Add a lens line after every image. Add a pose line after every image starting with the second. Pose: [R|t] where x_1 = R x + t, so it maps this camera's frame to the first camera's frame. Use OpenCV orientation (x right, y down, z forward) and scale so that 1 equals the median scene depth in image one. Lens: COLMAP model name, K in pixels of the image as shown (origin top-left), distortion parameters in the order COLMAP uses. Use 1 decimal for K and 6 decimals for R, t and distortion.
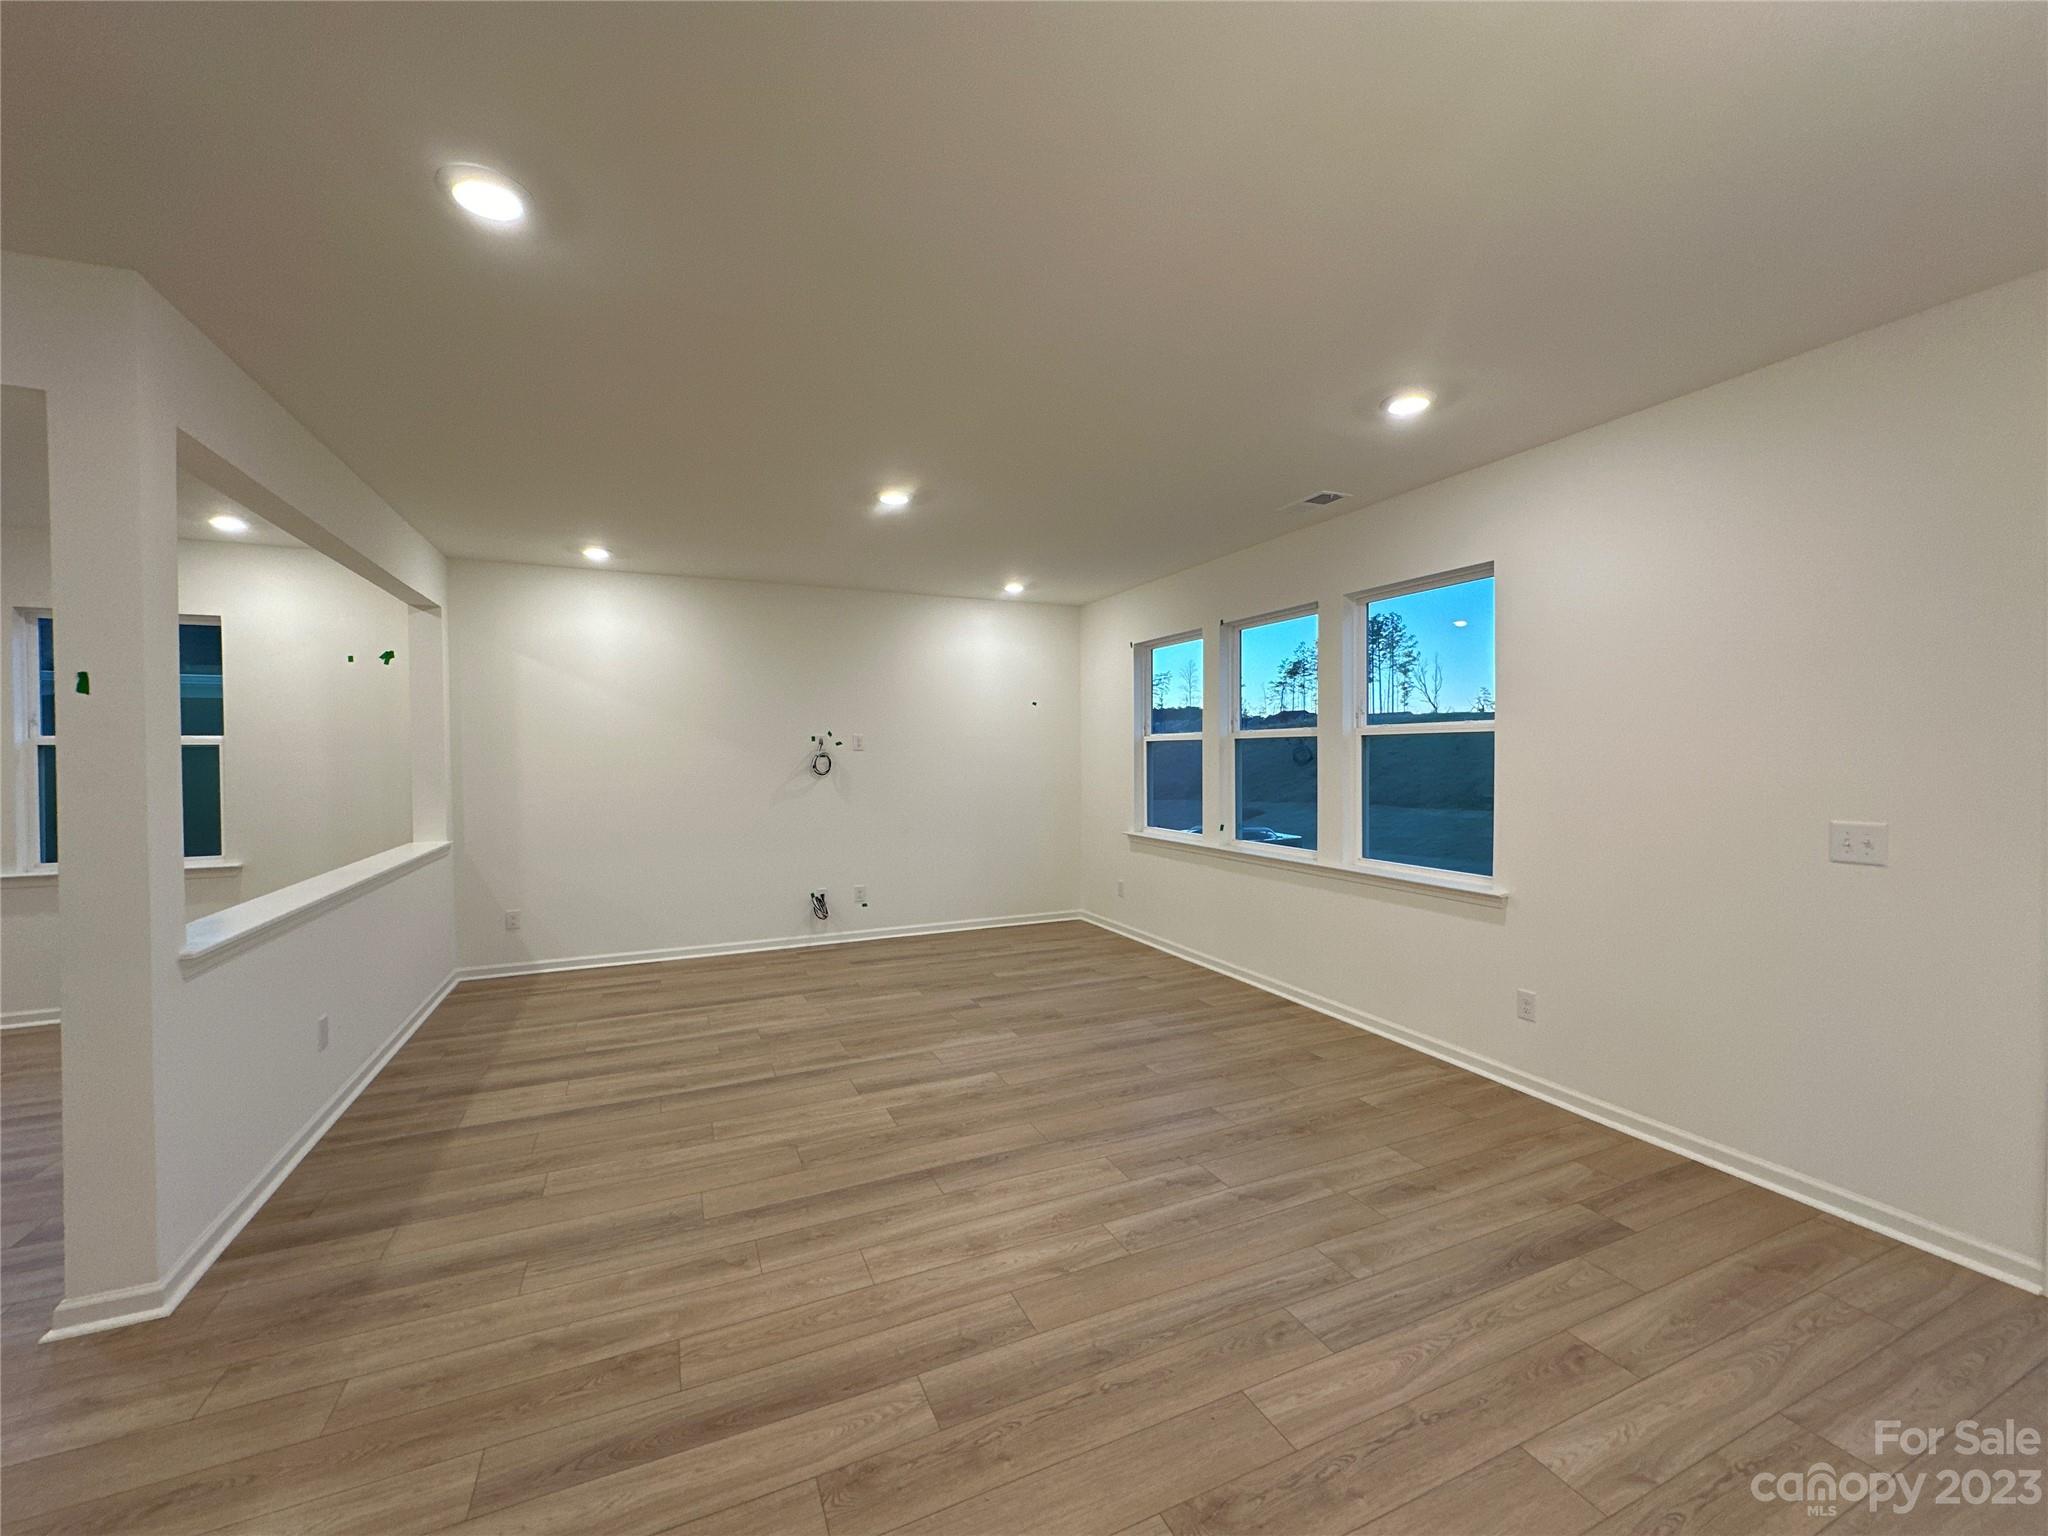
lens RADIAL K [[817.1, 0, 1019.5], [0, 817.1, 765.5], [0, 0, 1]] dist [0.001209, -0.000107]
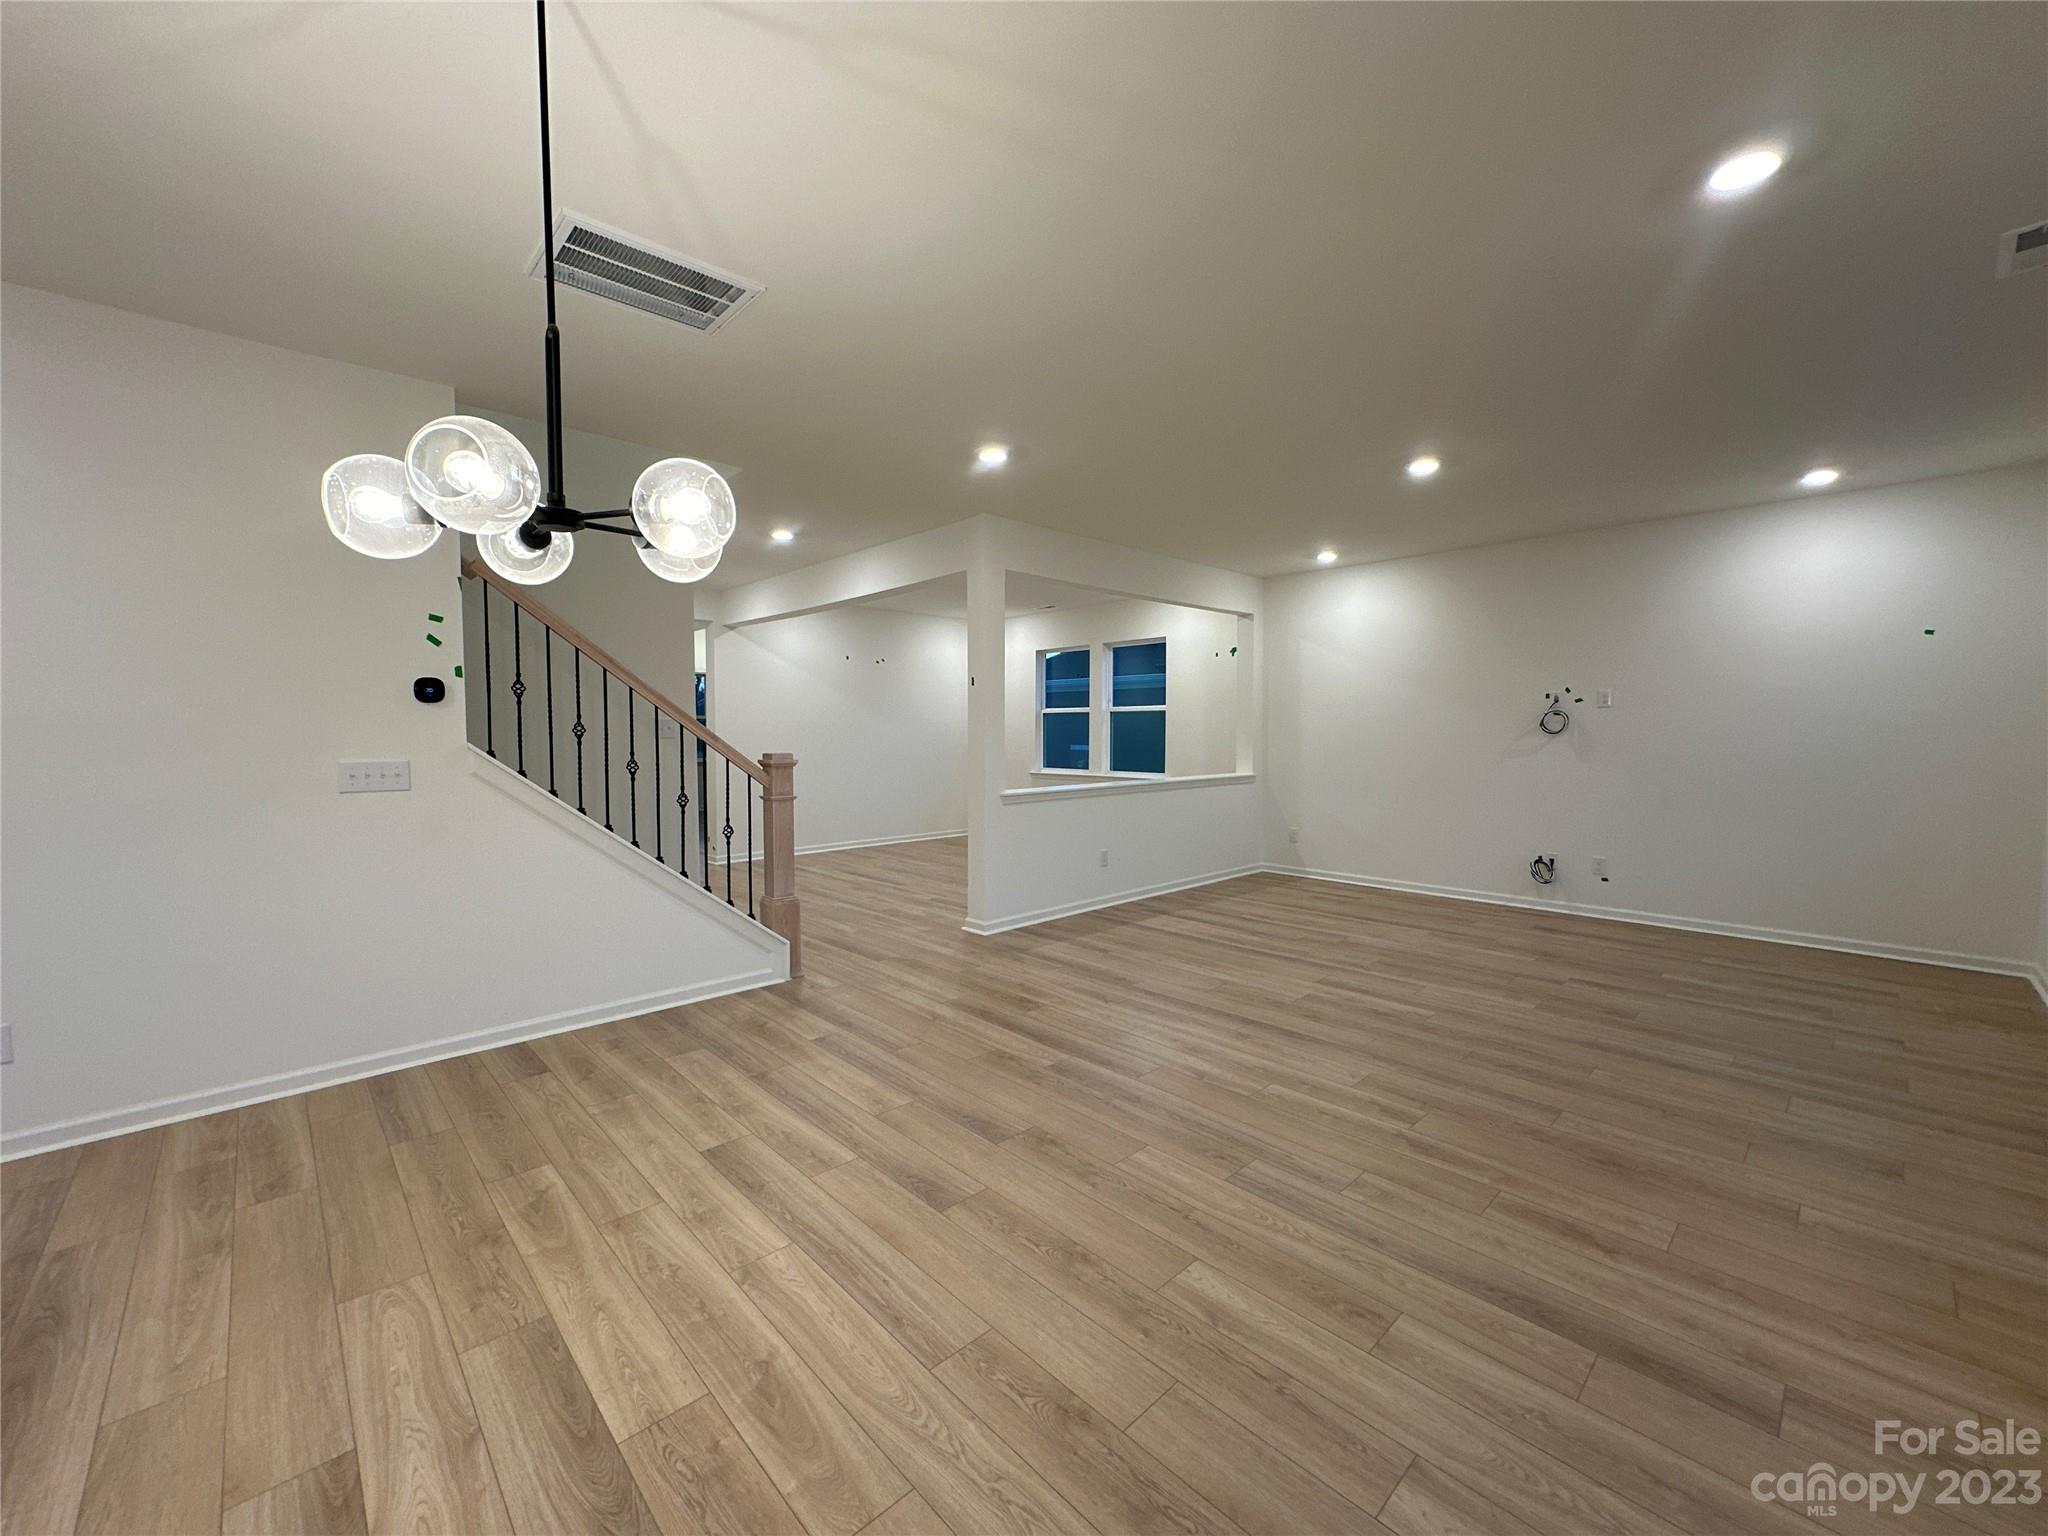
lens RADIAL K [[817.2, 0, 1024.0], [0, 817.2, 768.0], [0, 0, 1]] dist [-0.001888, -0.000390]
pose [[0.331605, 0.049544, -0.942117, 0.860967], [-0.014743, 0.998770, 0.047334, 0.029221], [0.943303, -0.001807, 0.331927, 0.190288]]
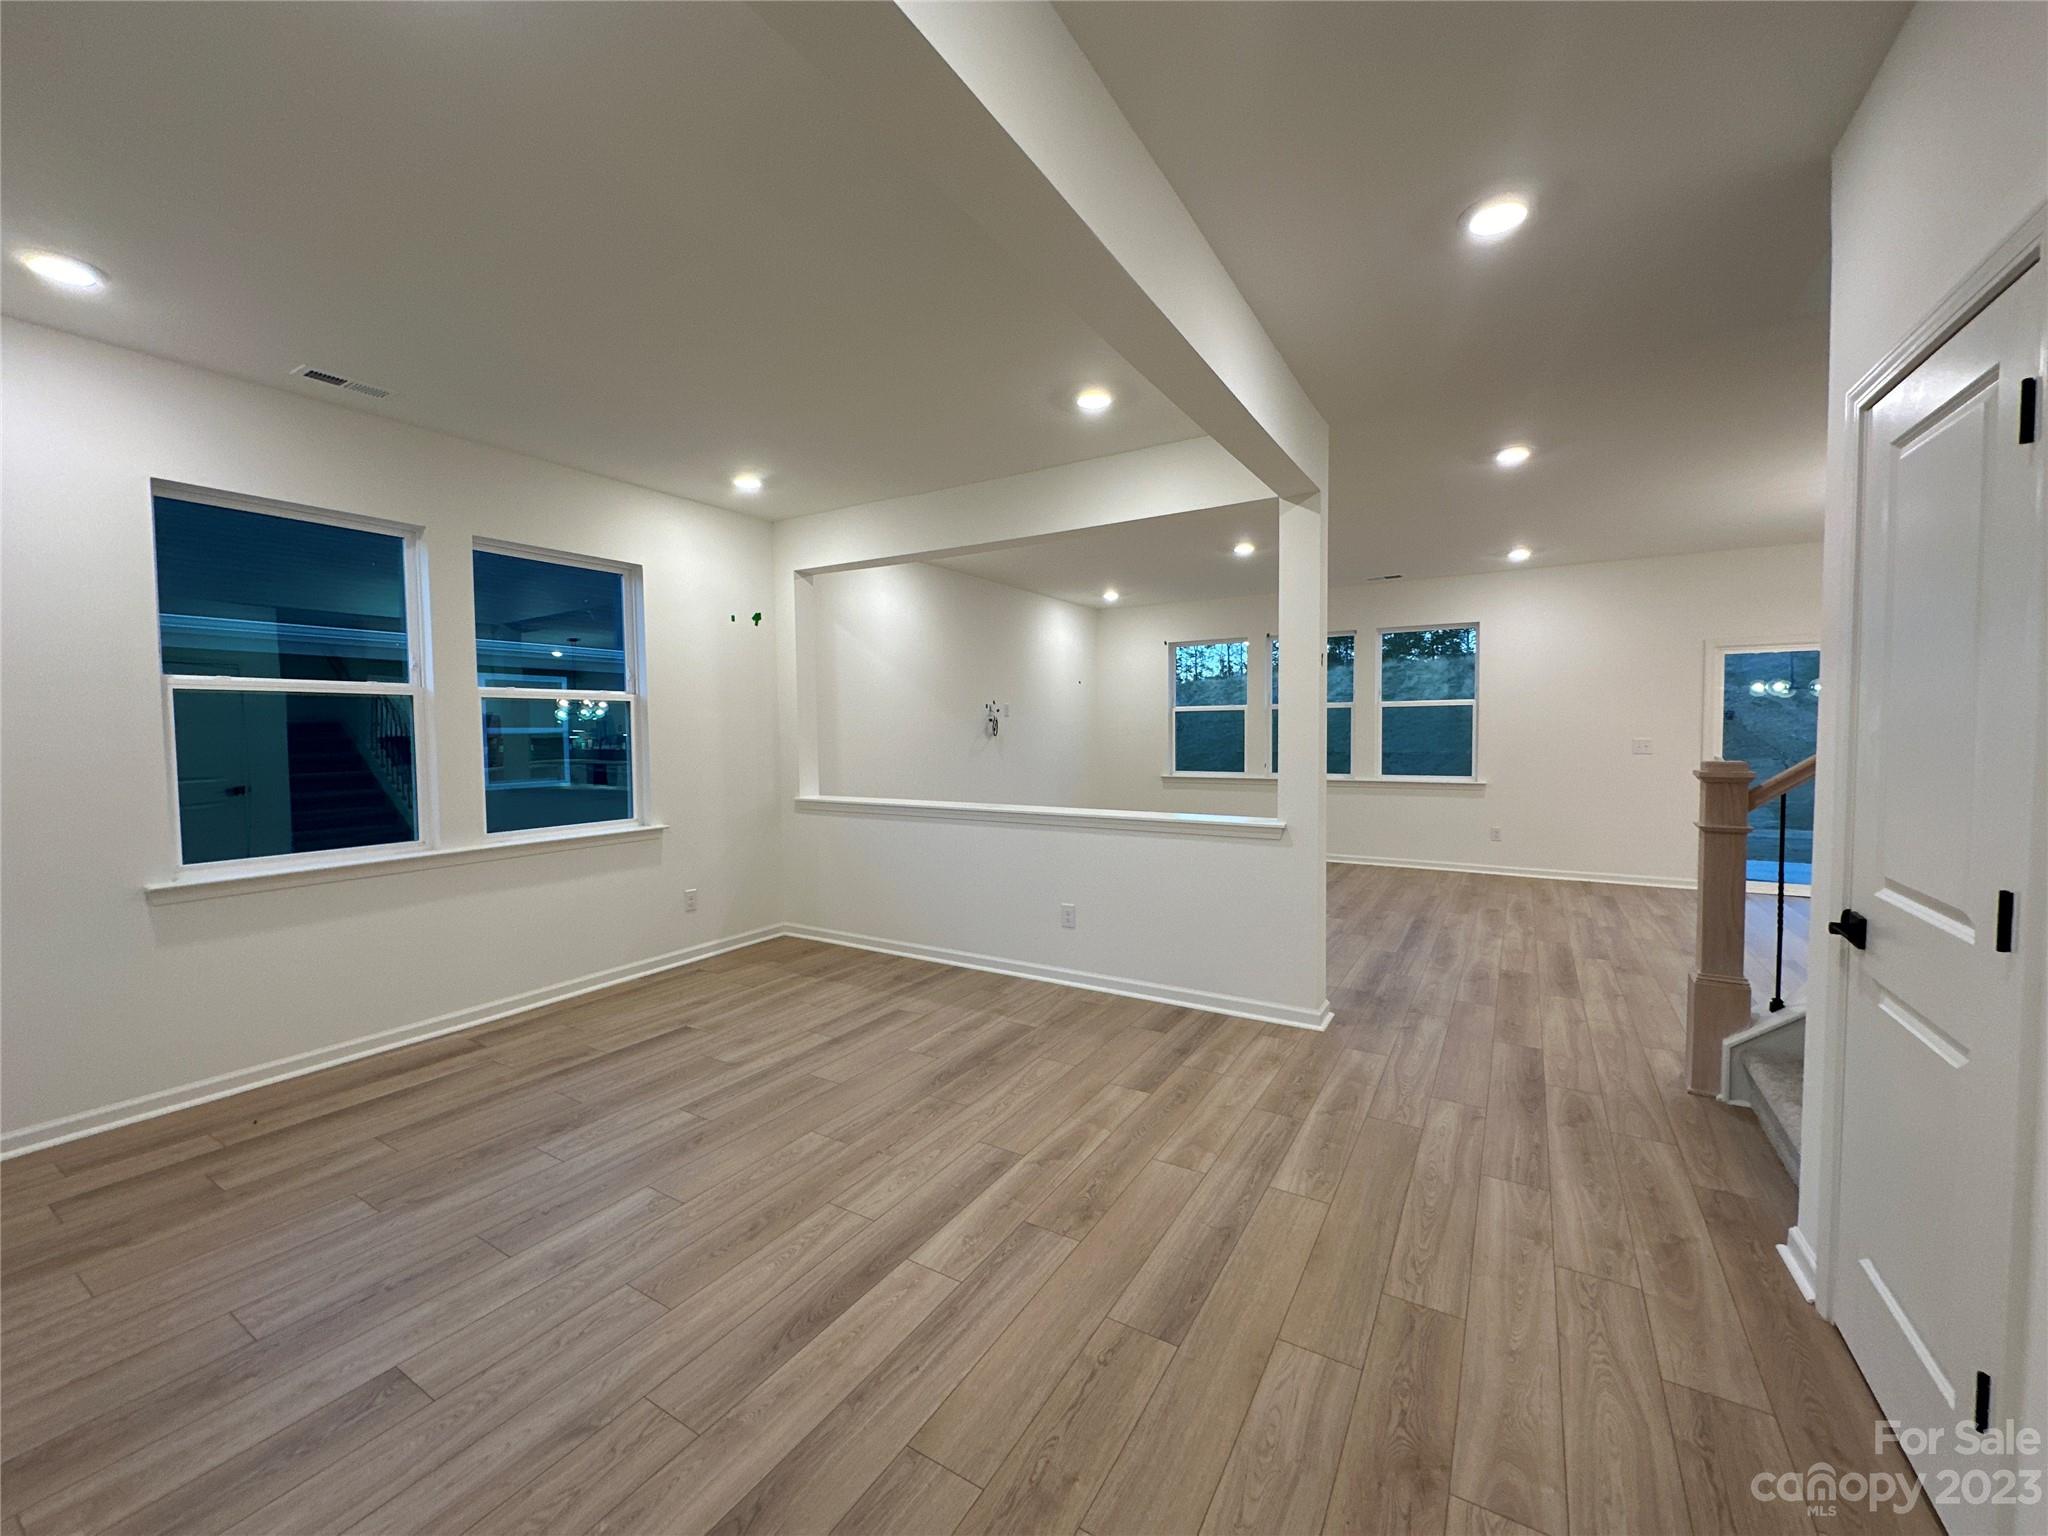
lens RADIAL K [[817.2, 0, 1024.0], [0, 817.2, 768.0], [0, 0, 1]] dist [-0.001888, -0.000390]
pose [[0.827054, -0.029955, 0.561324, -1.685168], [0.018159, 0.999482, 0.026581, 0.051564], [-0.561829, -0.011791, 0.827169, -0.052995]]
